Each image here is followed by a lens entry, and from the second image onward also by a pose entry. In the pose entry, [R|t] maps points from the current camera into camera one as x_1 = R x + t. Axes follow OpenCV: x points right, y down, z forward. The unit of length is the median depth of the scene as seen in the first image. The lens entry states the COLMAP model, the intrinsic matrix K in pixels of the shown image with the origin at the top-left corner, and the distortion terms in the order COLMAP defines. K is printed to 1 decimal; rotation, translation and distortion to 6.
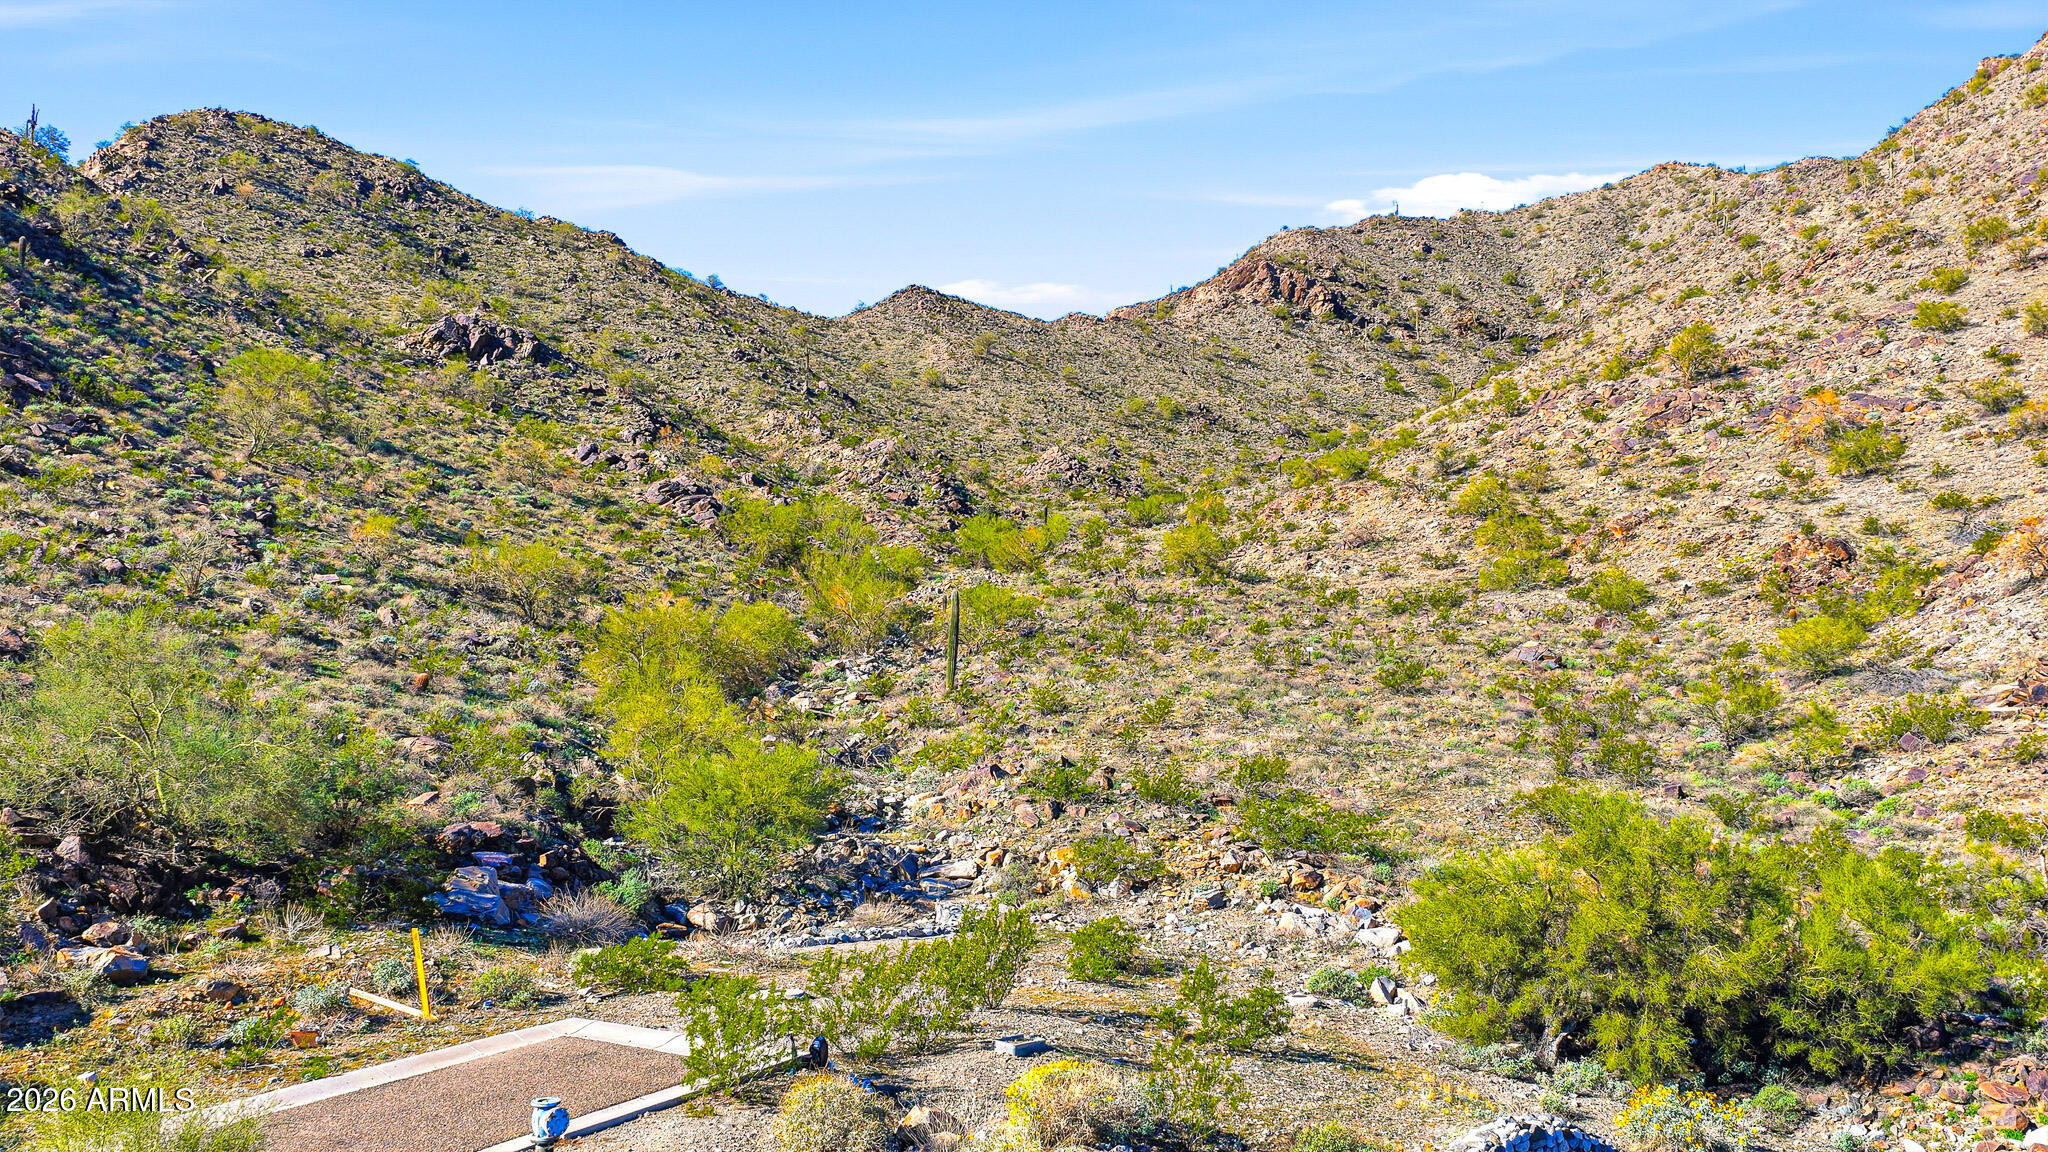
lens RADIAL K [[1690.0, 0, 1020.5], [0, 1690.0, 570.5], [0, 0, 1]] dist [-0.003989, 0.025974]
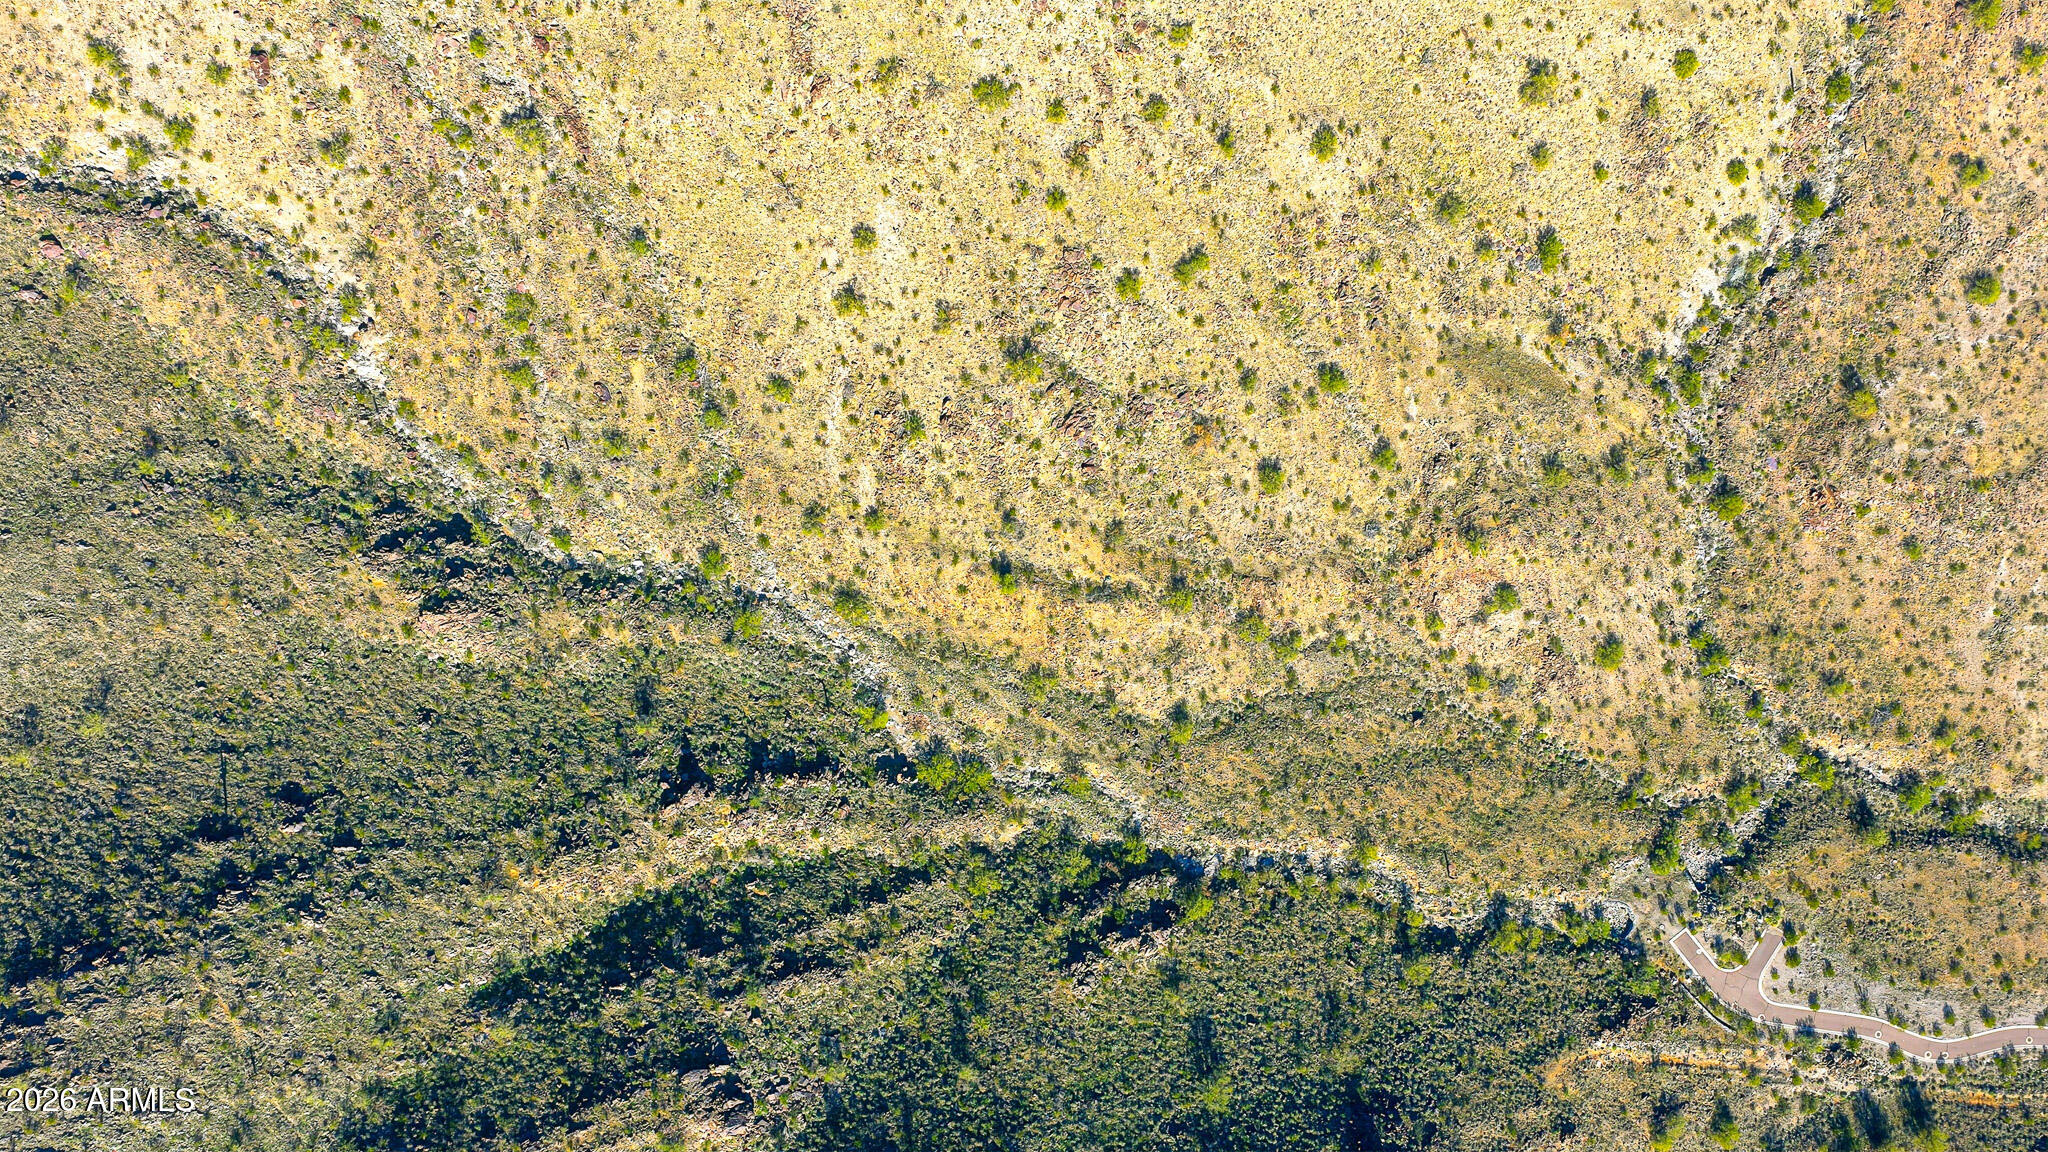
lens RADIAL K [[1690.0, 0, 1033.1], [0, 1690.0, 578.1], [0, 0, 1]] dist [-0.003989, 0.025974]
pose [[0.230038, -0.973169, 0.004892, 0.066329], [-0.097001, -0.017927, 0.995123, -0.624685], [-0.968335, -0.229391, -0.098522, 0.387574]]
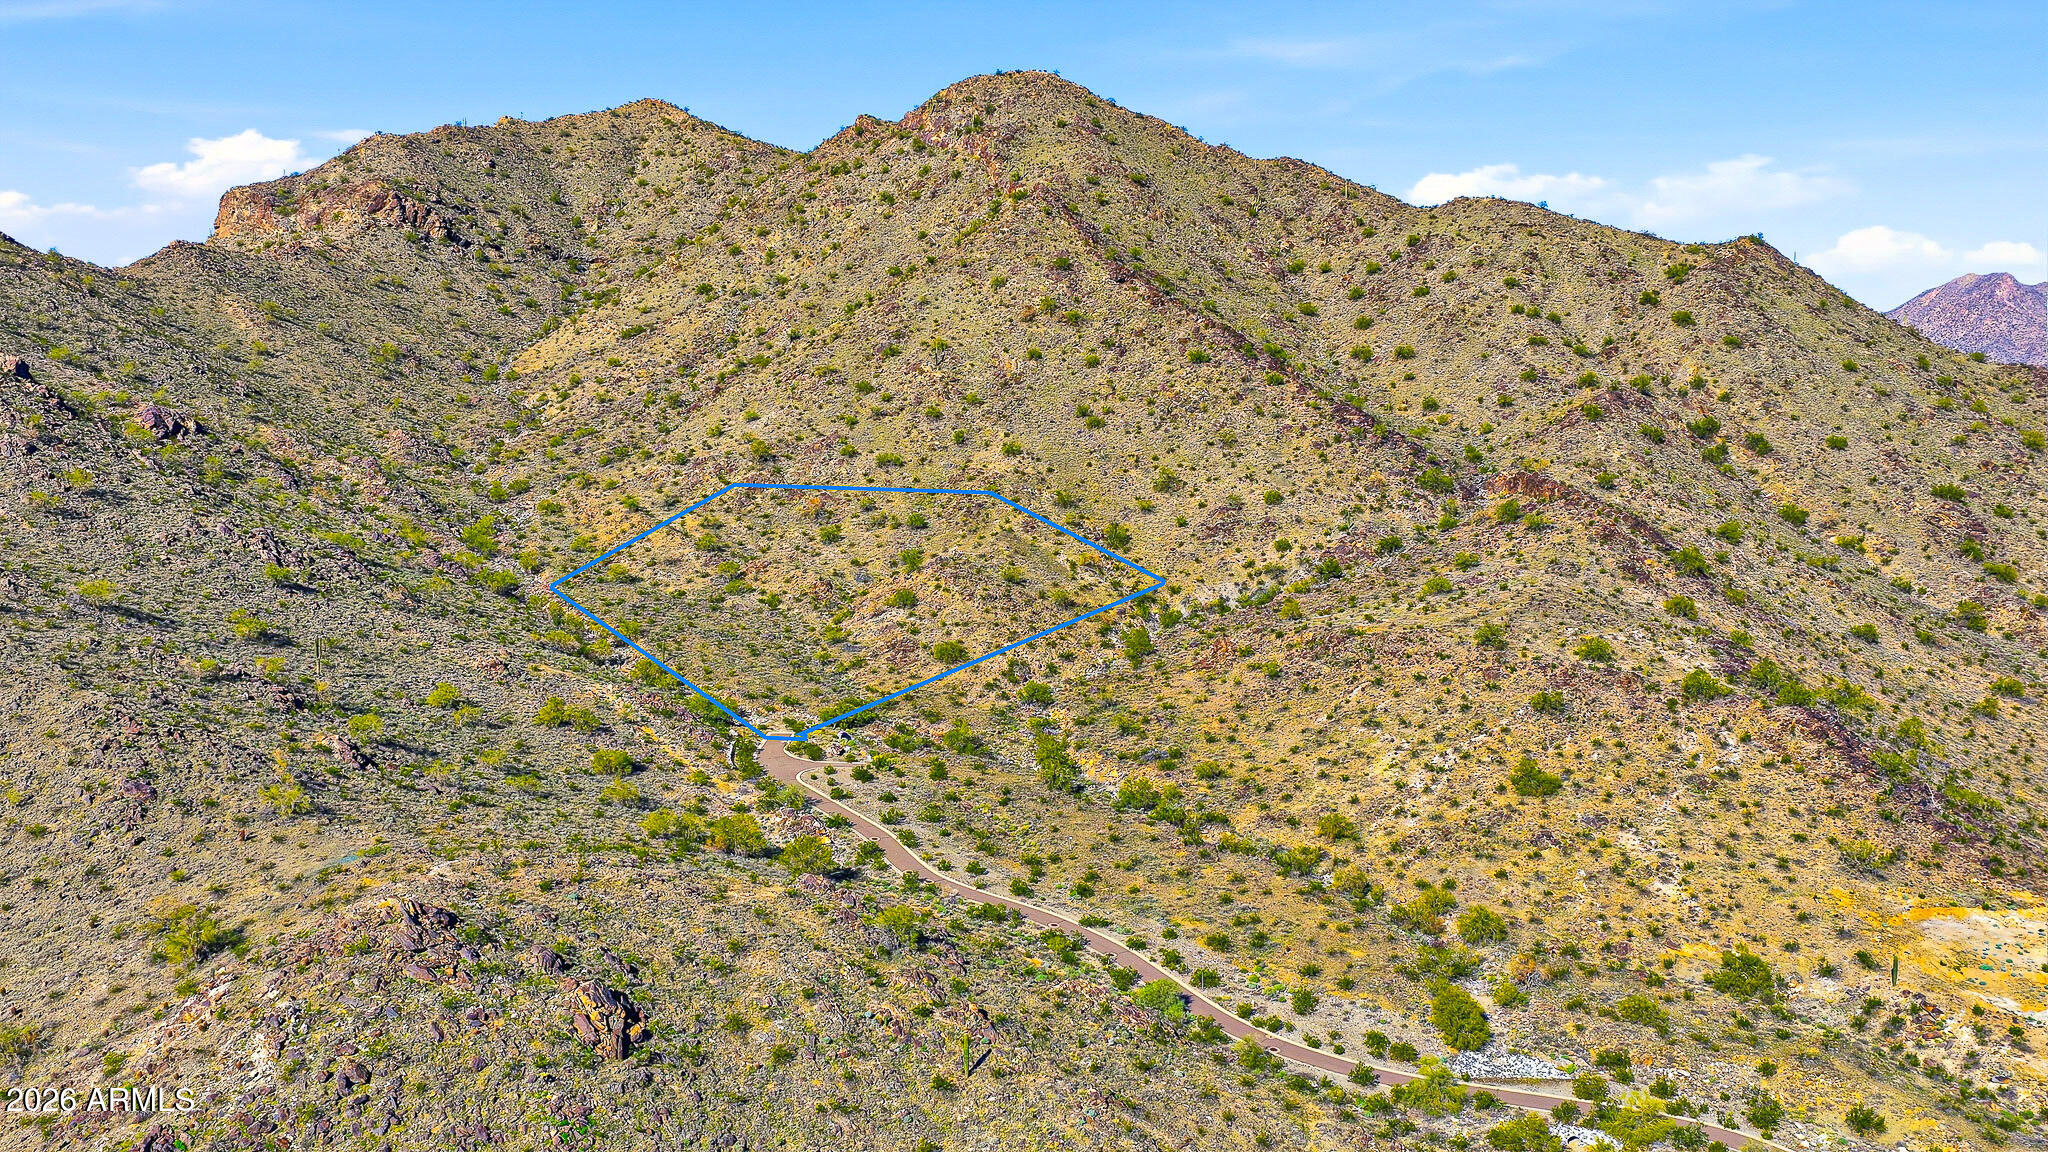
lens RADIAL K [[1690.0, 0, 1027.8], [0, 1690.0, 573.8], [0, 0, 1]] dist [-0.003989, 0.025974]
pose [[0.805115, -0.044036, 0.591481, -0.261165], [-0.061991, 0.985531, 0.157754, -0.127550], [-0.589870, -0.163677, 0.790736, -0.418748]]
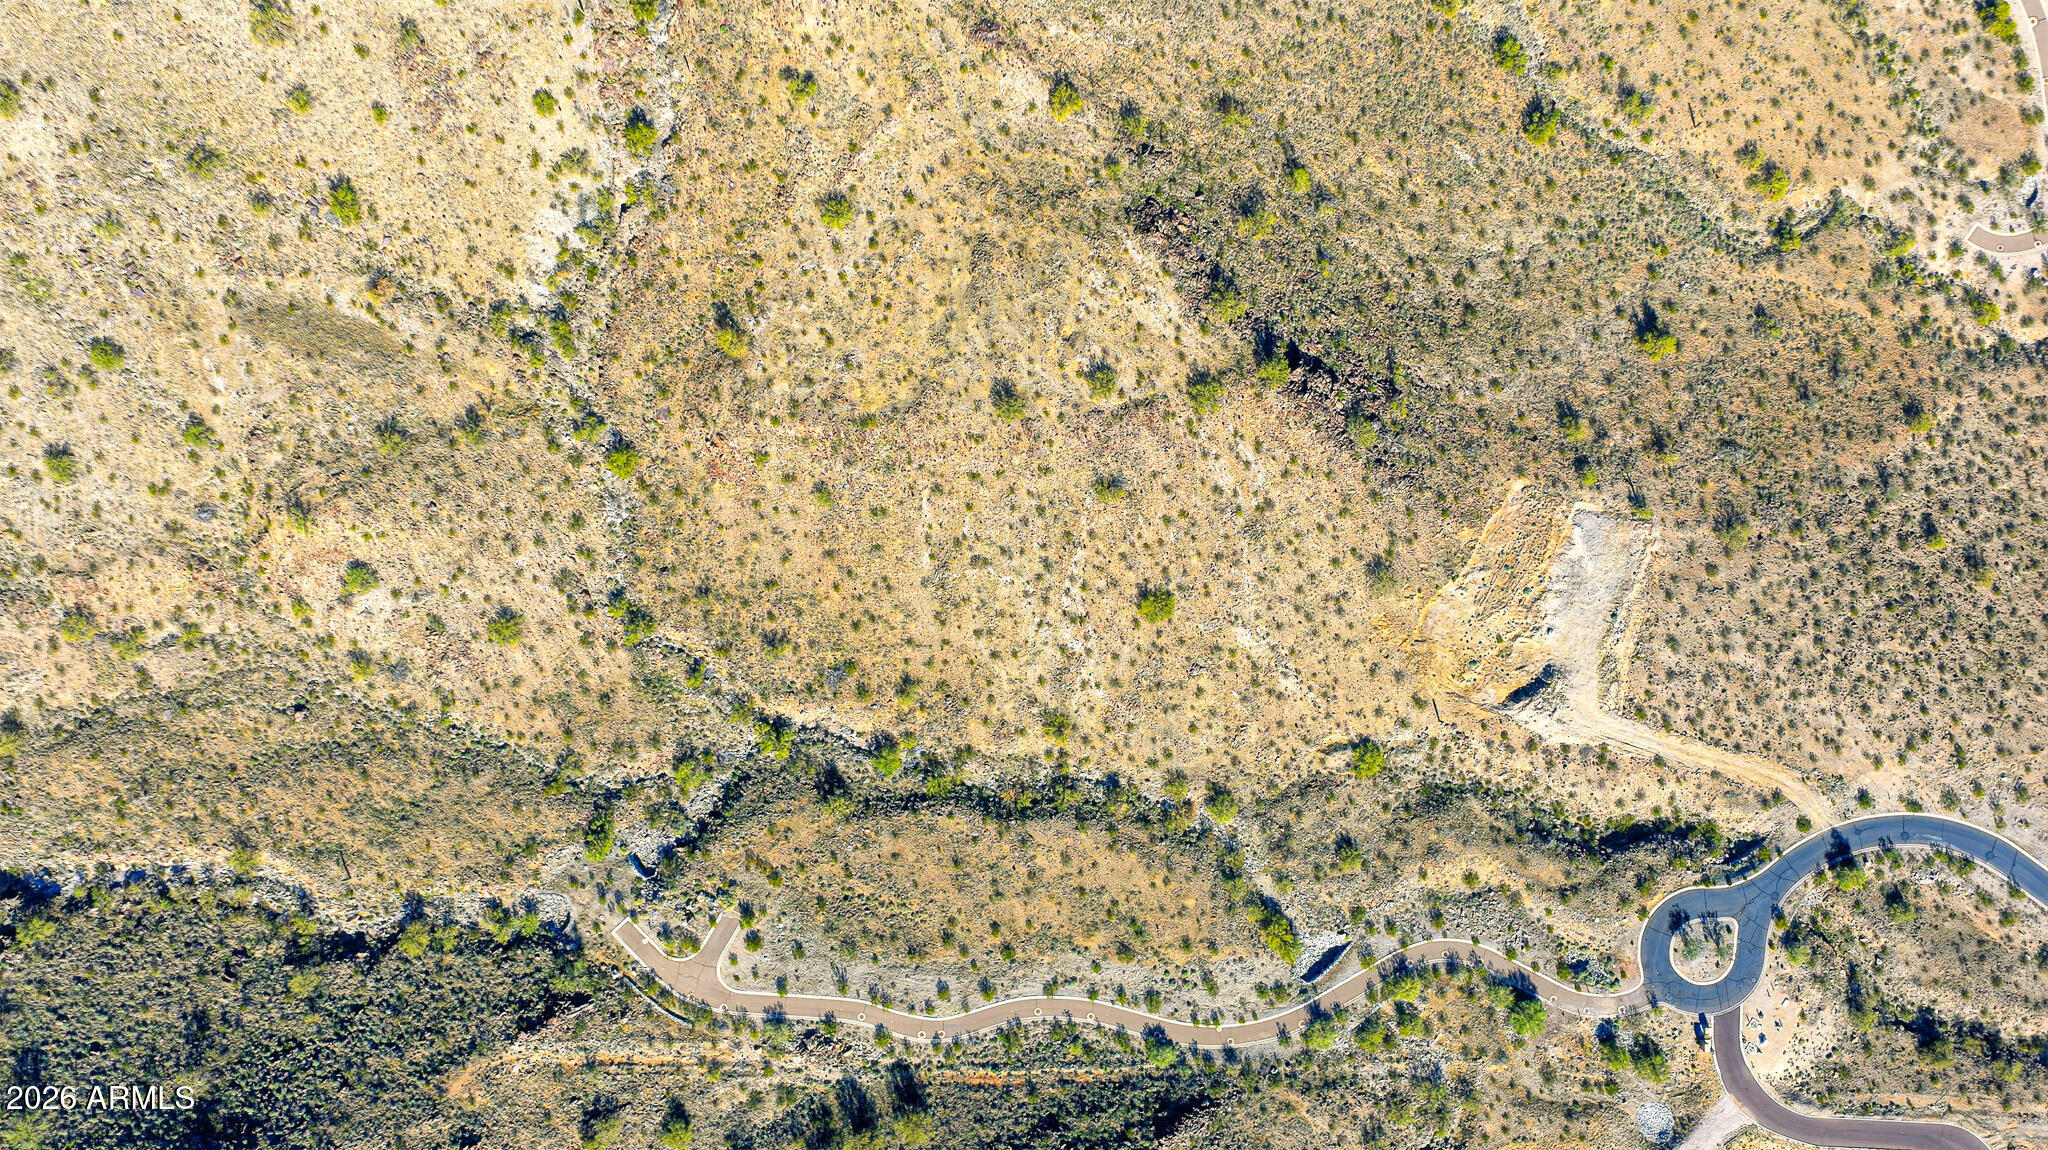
lens RADIAL K [[1690.0, 0, 1023.3], [0, 1690.0, 574.6], [0, 0, 1]] dist [-0.003989, 0.025974]
pose [[0.166319, -0.986070, 0.002167, 0.141569], [-0.085447, -0.012223, 0.996268, -0.618912], [-0.982363, -0.165883, -0.086290, -0.027717]]
